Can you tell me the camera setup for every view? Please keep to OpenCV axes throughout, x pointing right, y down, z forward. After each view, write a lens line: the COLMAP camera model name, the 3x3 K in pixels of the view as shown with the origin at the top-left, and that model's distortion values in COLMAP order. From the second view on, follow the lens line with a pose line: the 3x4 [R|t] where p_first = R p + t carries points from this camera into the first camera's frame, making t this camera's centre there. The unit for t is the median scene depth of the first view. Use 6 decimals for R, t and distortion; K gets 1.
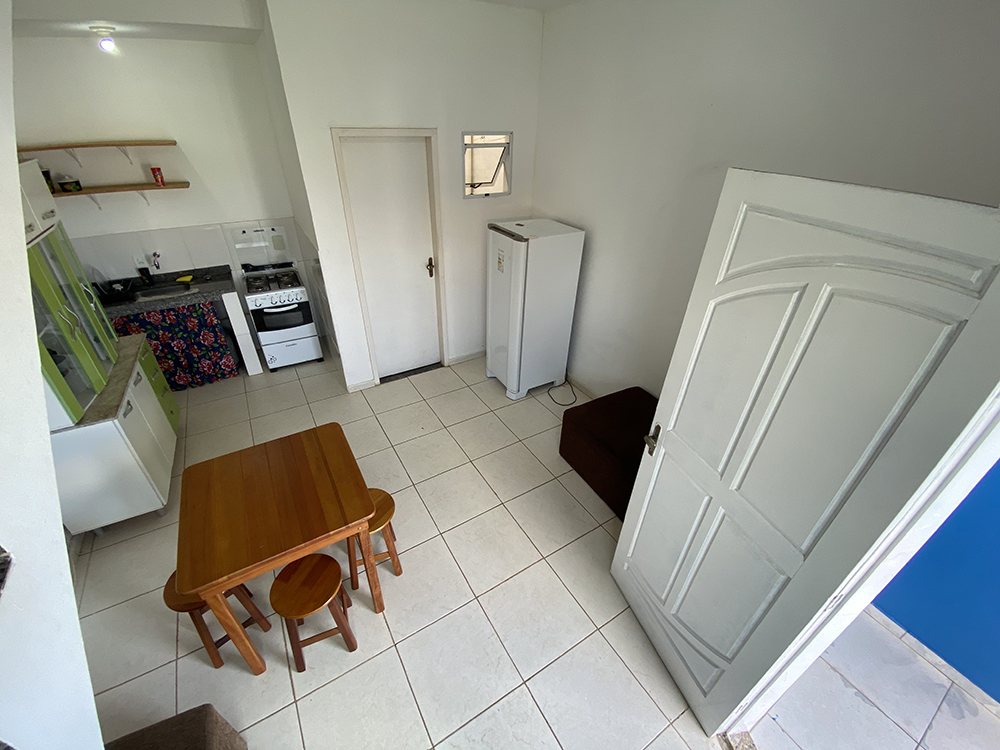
lens RADIAL K [[407.5, 0, 499.2], [0, 407.5, 373.2], [0, 0, 1]] dist [0.017704, -0.019614]
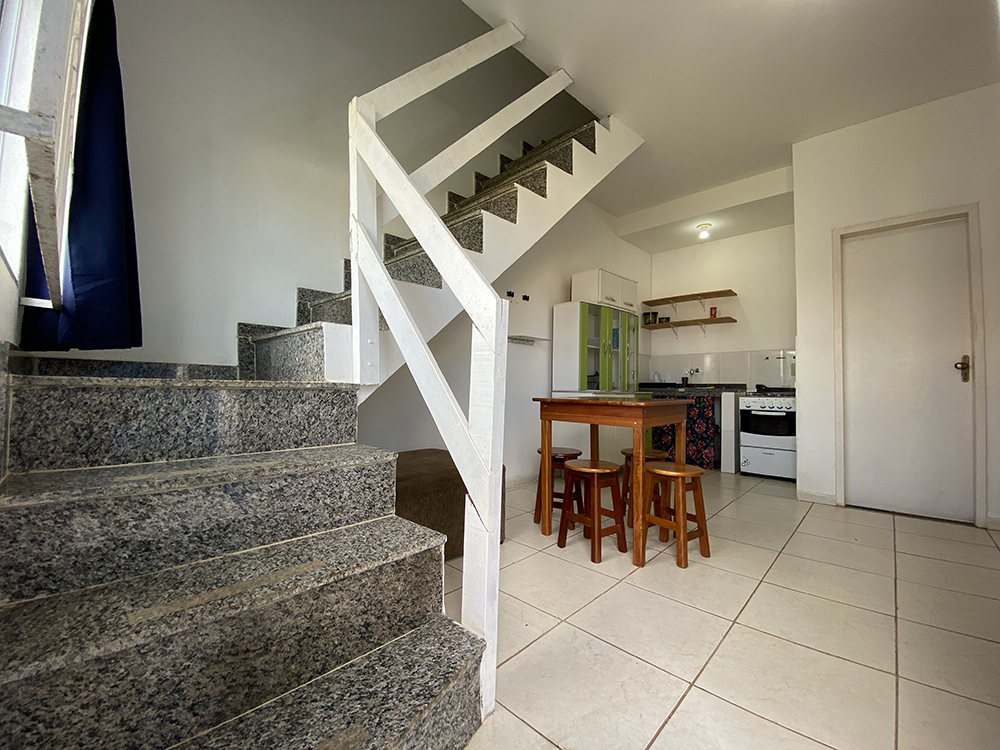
lens RADIAL K [[407.5, 0, 499.2], [0, 407.5, 373.2], [0, 0, 1]] dist [0.017704, -0.019614]
pose [[0.264166, -0.049502, -0.963206, 0.302924], [-0.514525, 0.837468, -0.184152, 0.306737], [0.815770, 0.544240, 0.195760, 0.181679]]
